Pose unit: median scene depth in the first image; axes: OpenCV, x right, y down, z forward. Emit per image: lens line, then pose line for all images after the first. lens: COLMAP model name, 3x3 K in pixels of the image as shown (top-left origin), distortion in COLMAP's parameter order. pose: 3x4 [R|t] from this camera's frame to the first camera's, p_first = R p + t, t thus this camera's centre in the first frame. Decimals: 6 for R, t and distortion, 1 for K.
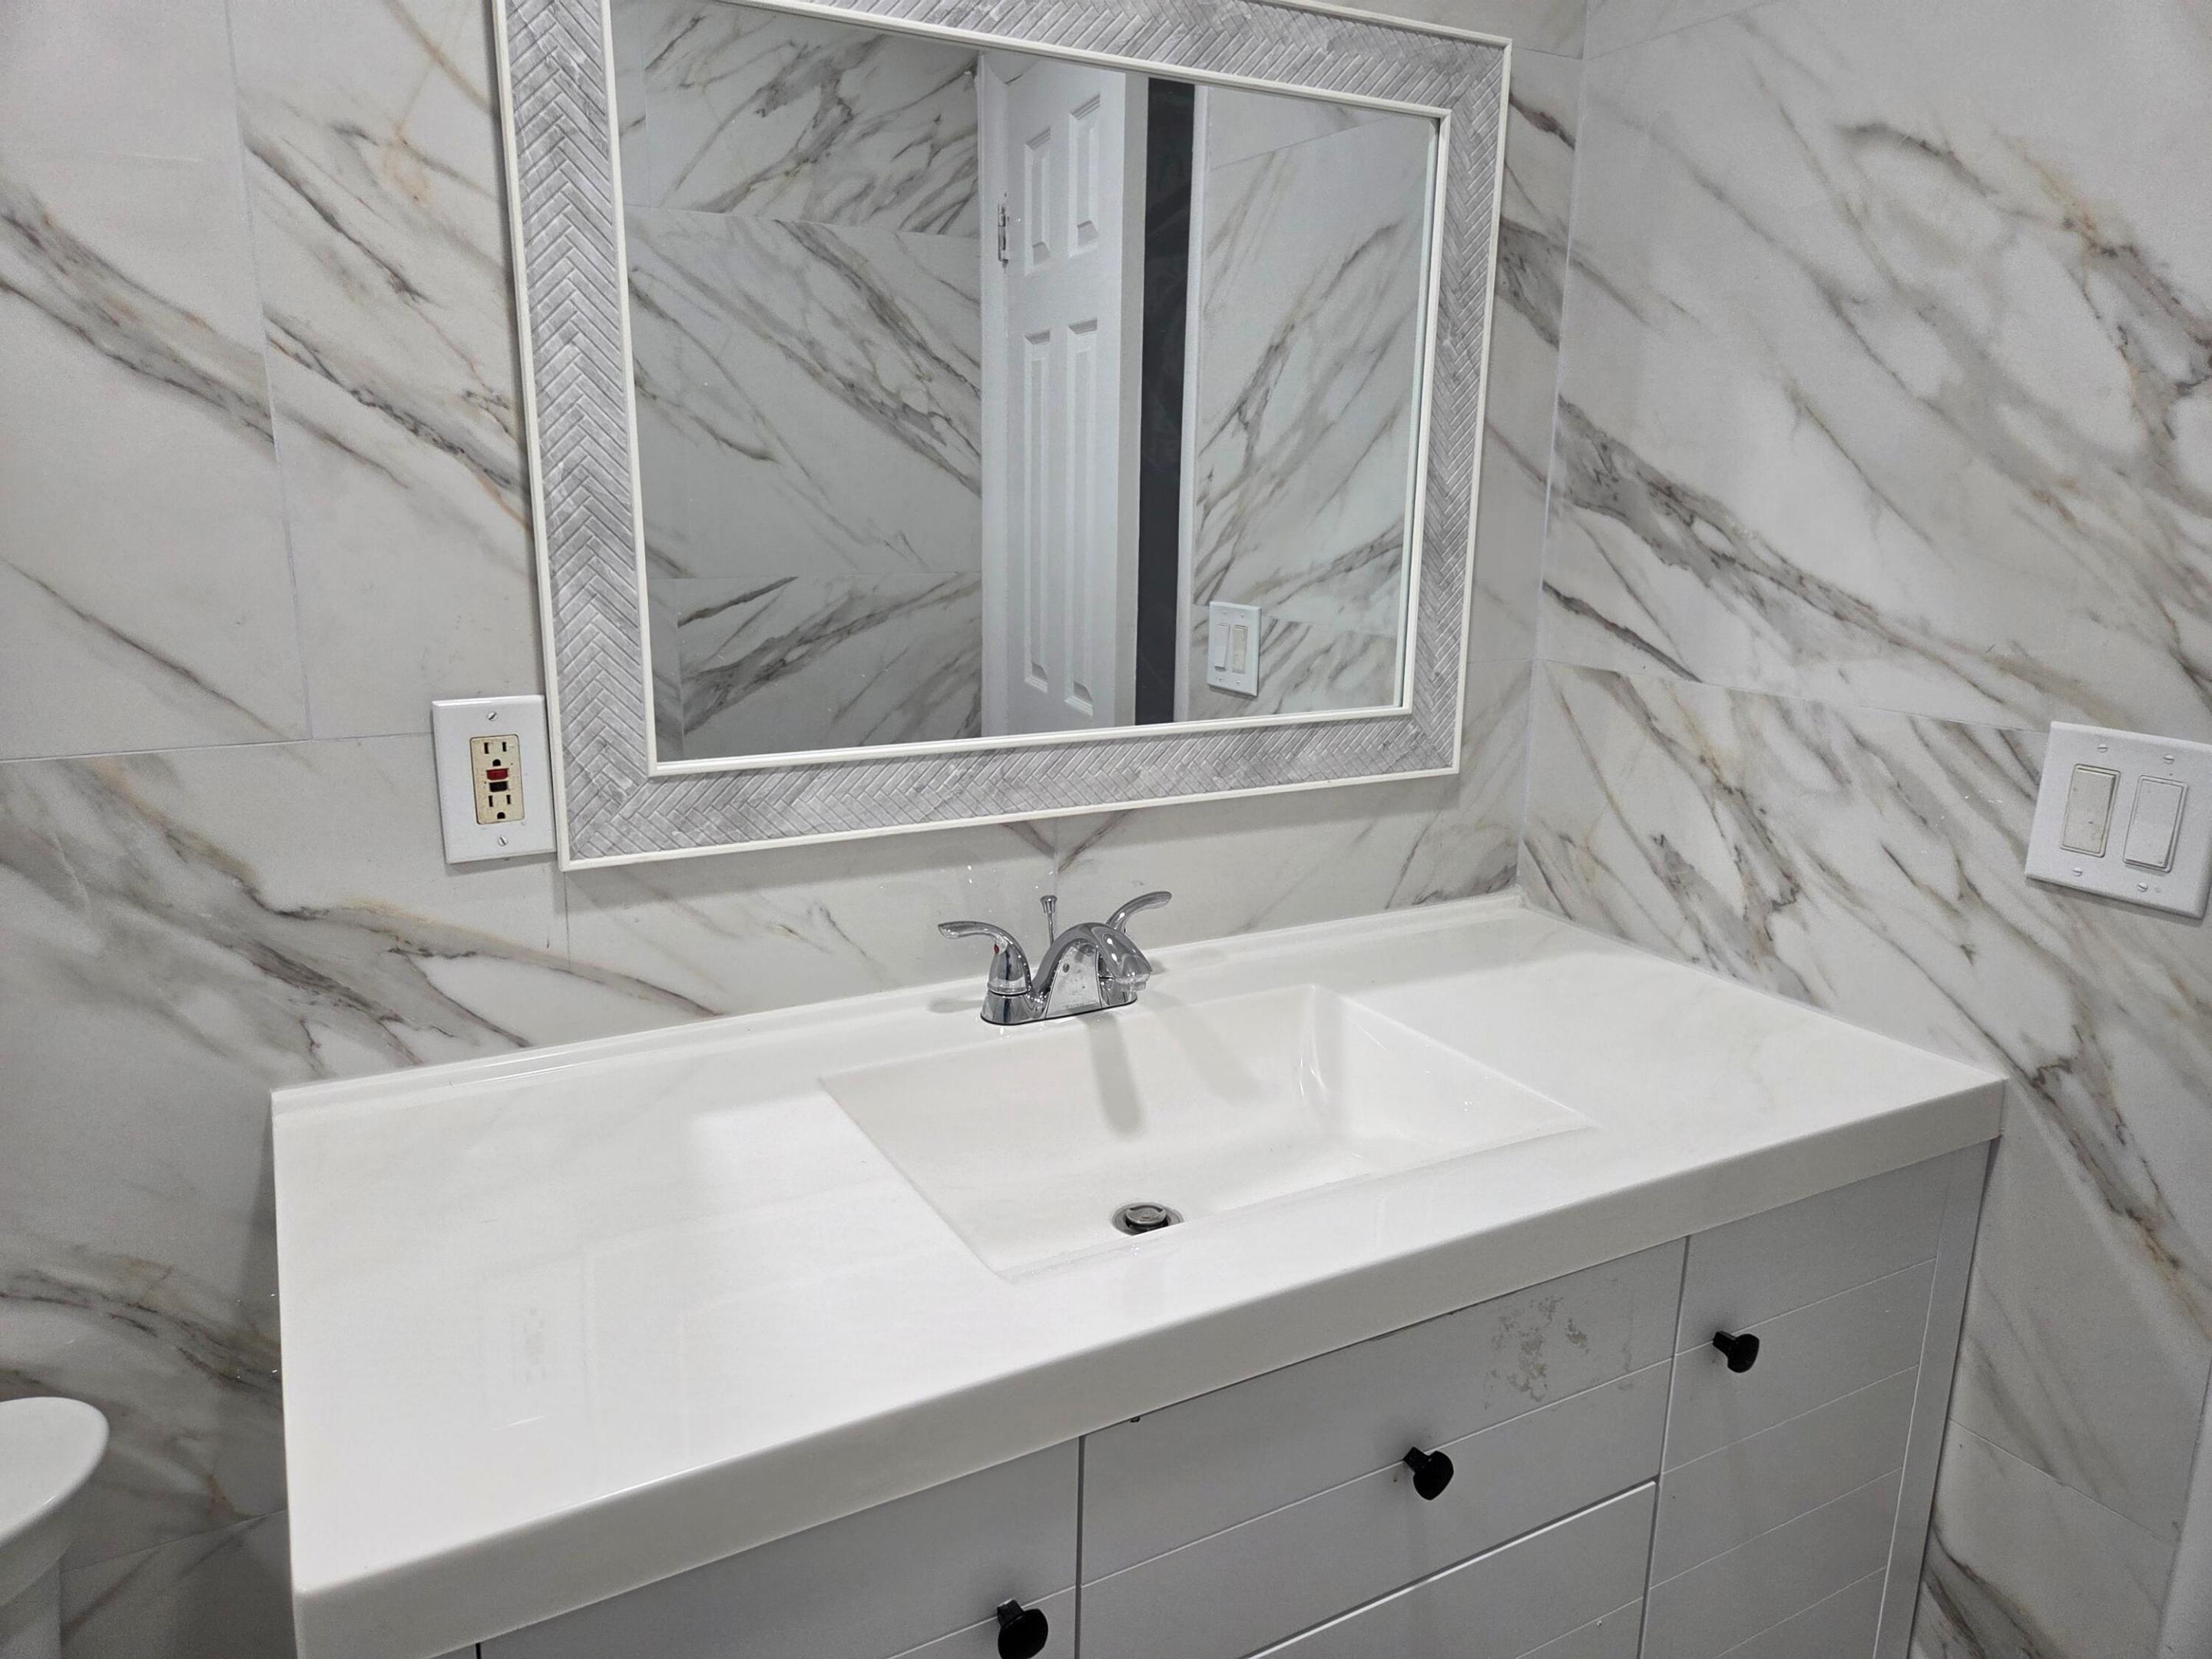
lens RADIAL K [[1478.7, 0, 1100.5], [0, 1478.7, 817.1], [0, 0, 1]] dist [0.070329, -0.059361]
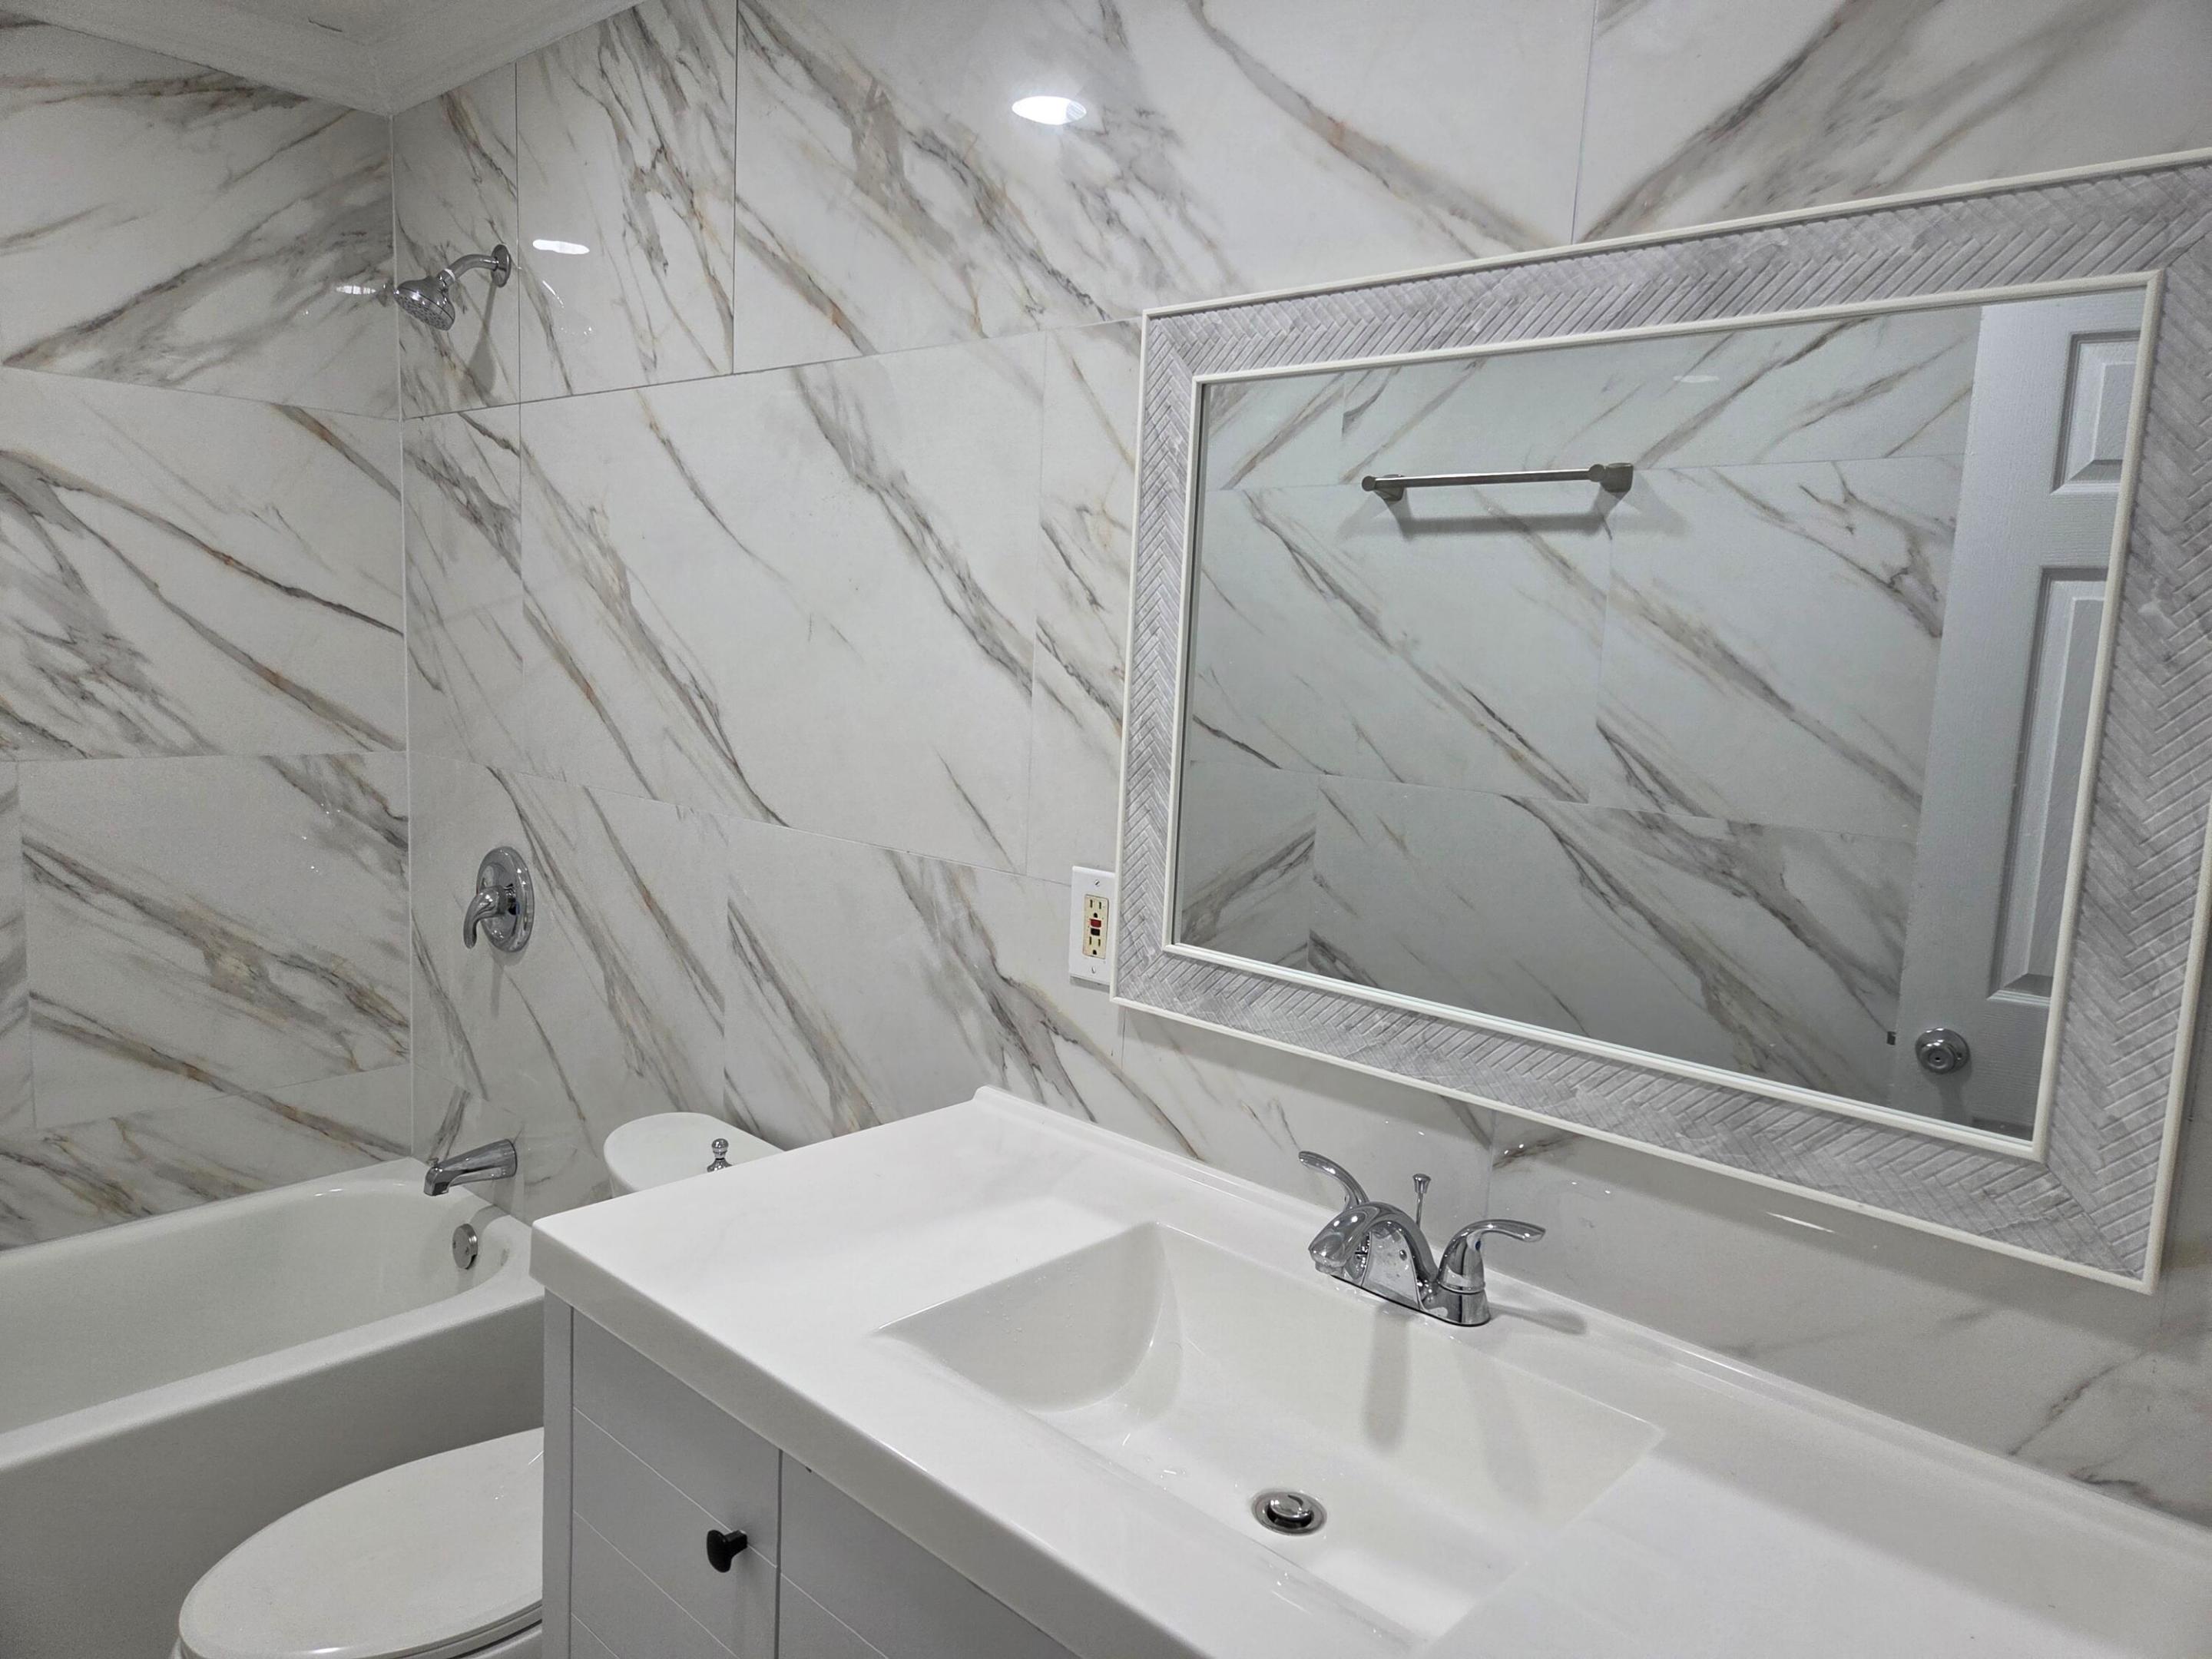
lens RADIAL K [[1478.7, 0, 1105.2], [0, 1478.7, 831.2], [0, 0, 1]] dist [0.070329, -0.059361]
pose [[0.309719, 0.128735, -0.942073, 0.884268], [-0.255879, 0.965526, 0.047816, -0.176163], [0.915751, 0.226247, 0.331982, 0.492232]]
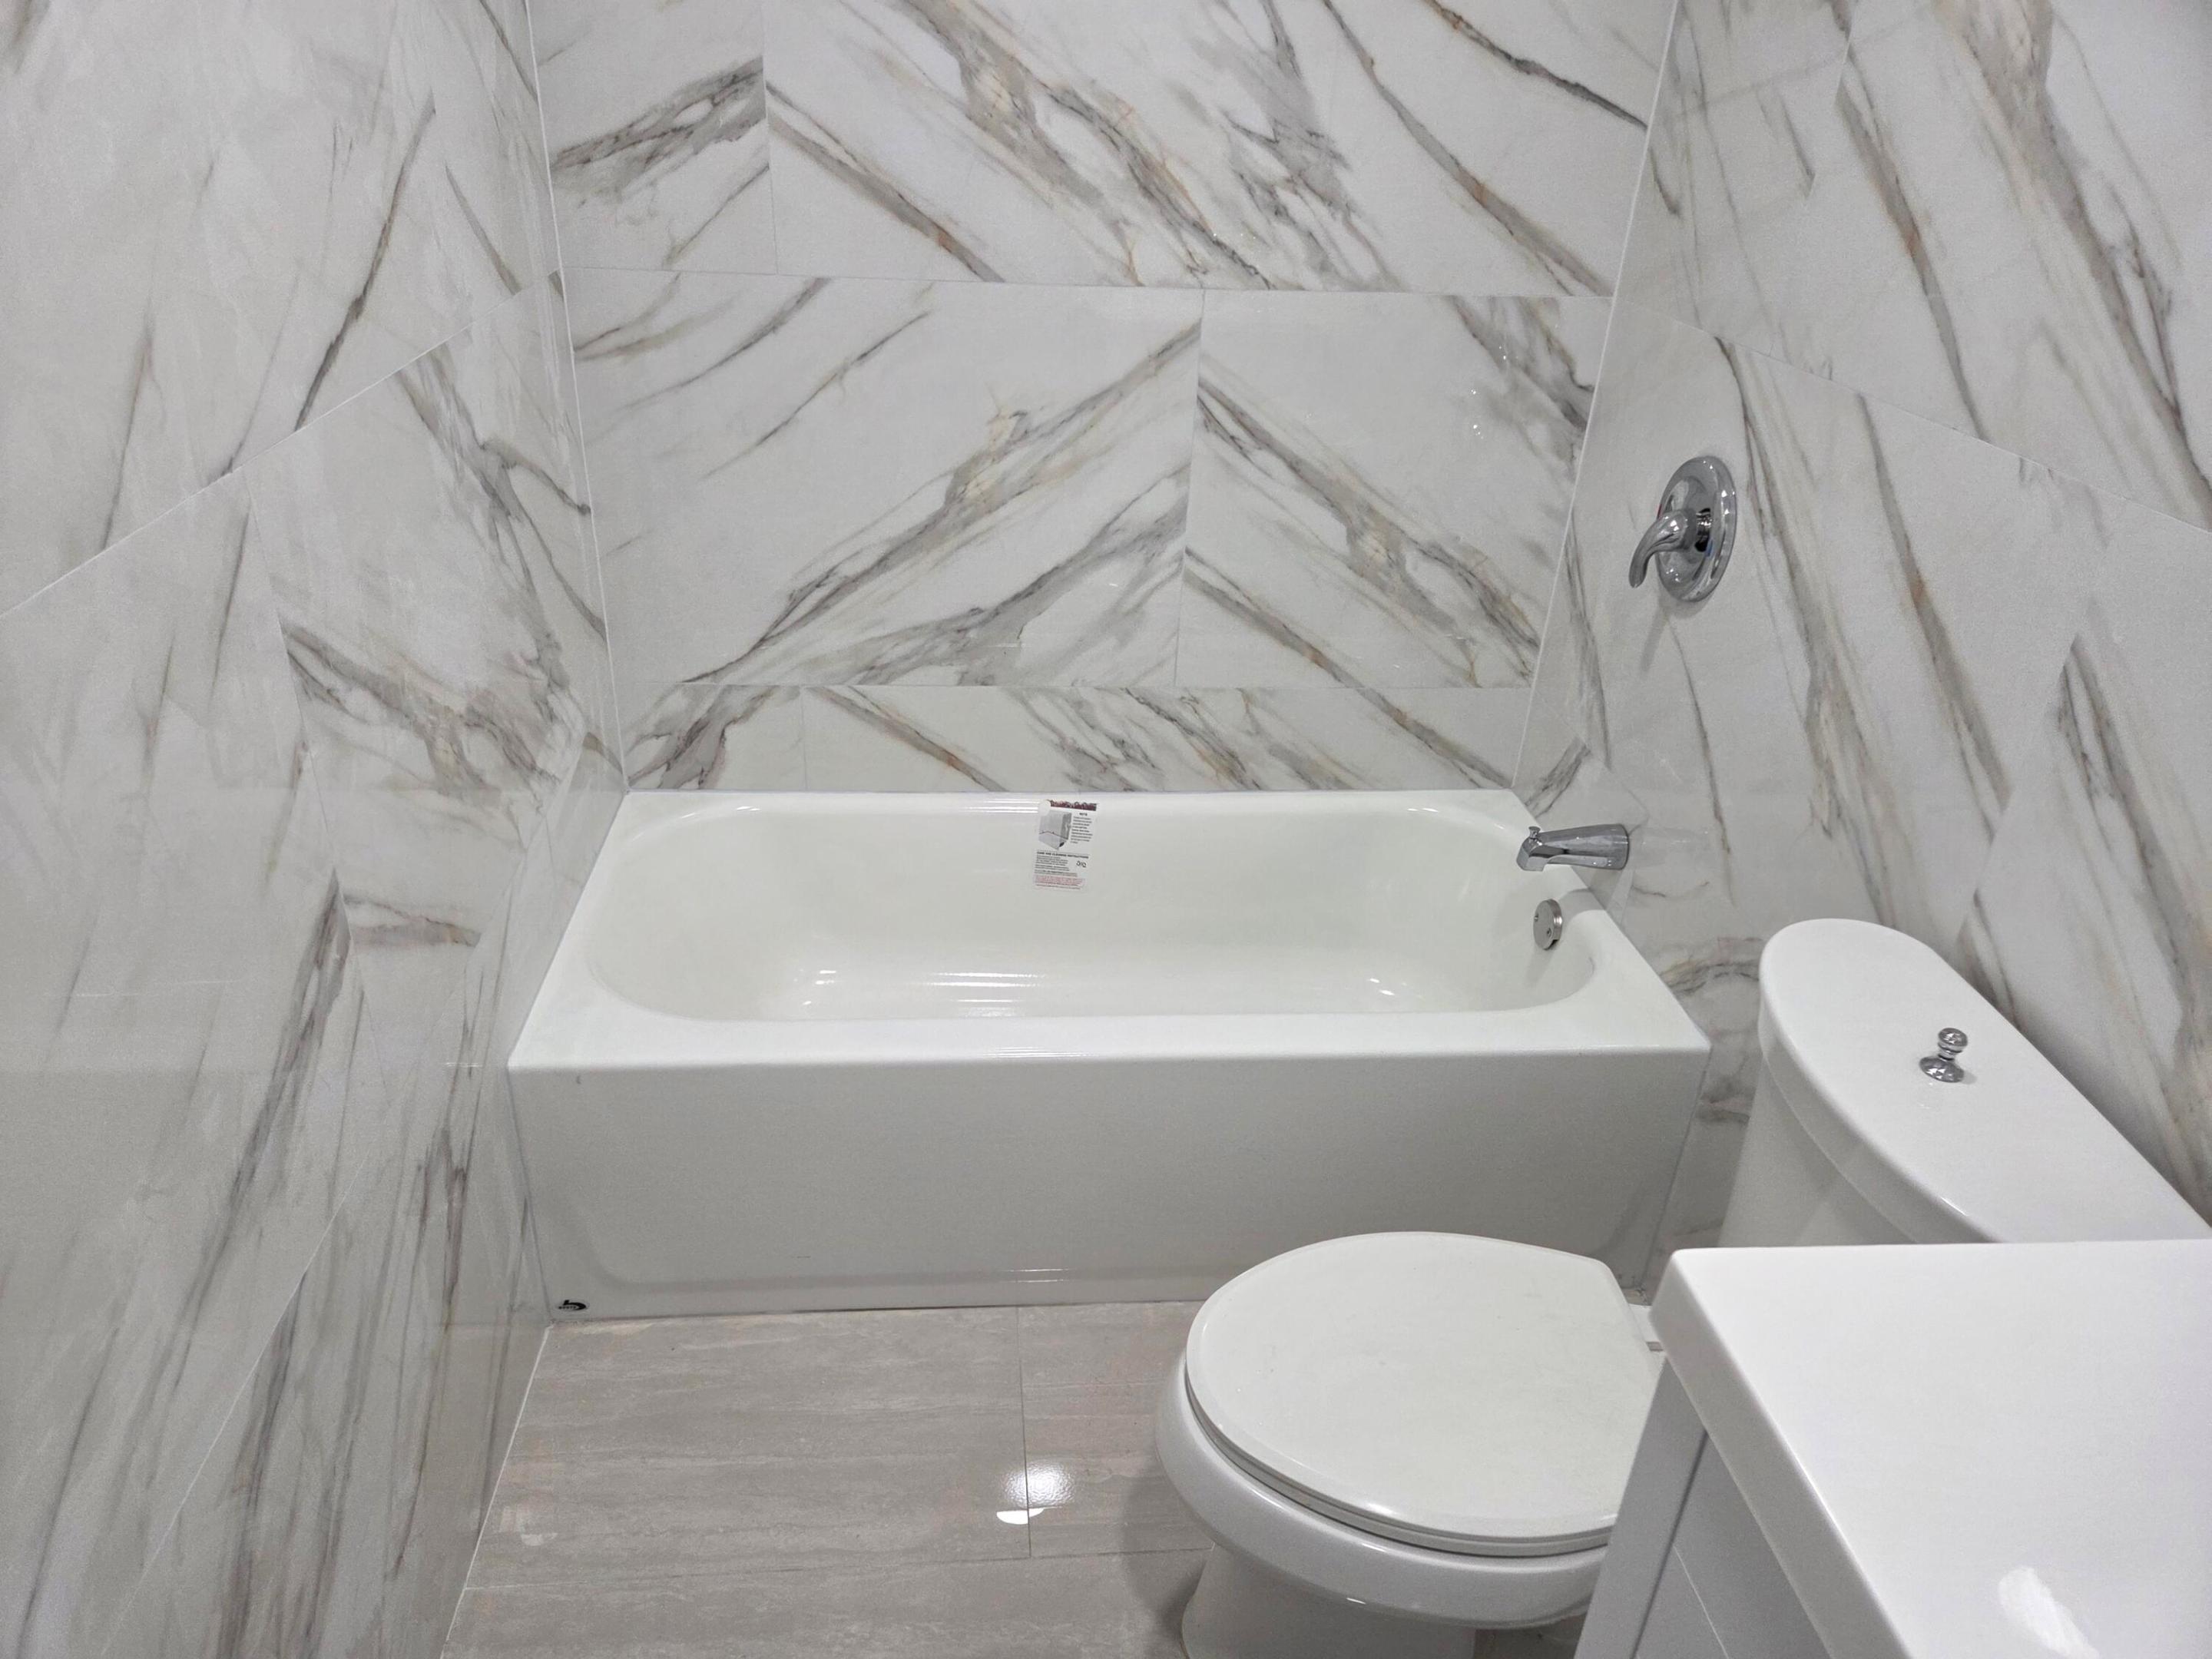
lens RADIAL K [[1478.7, 0, 1075.0], [0, 1478.7, 849.7], [0, 0, 1]] dist [0.070329, -0.059361]
pose [[-0.418374, 0.412595, -0.809153, 0.316802], [-0.245970, 0.806111, 0.538223, -0.180311], [0.874335, 0.424206, -0.235770, 0.380609]]
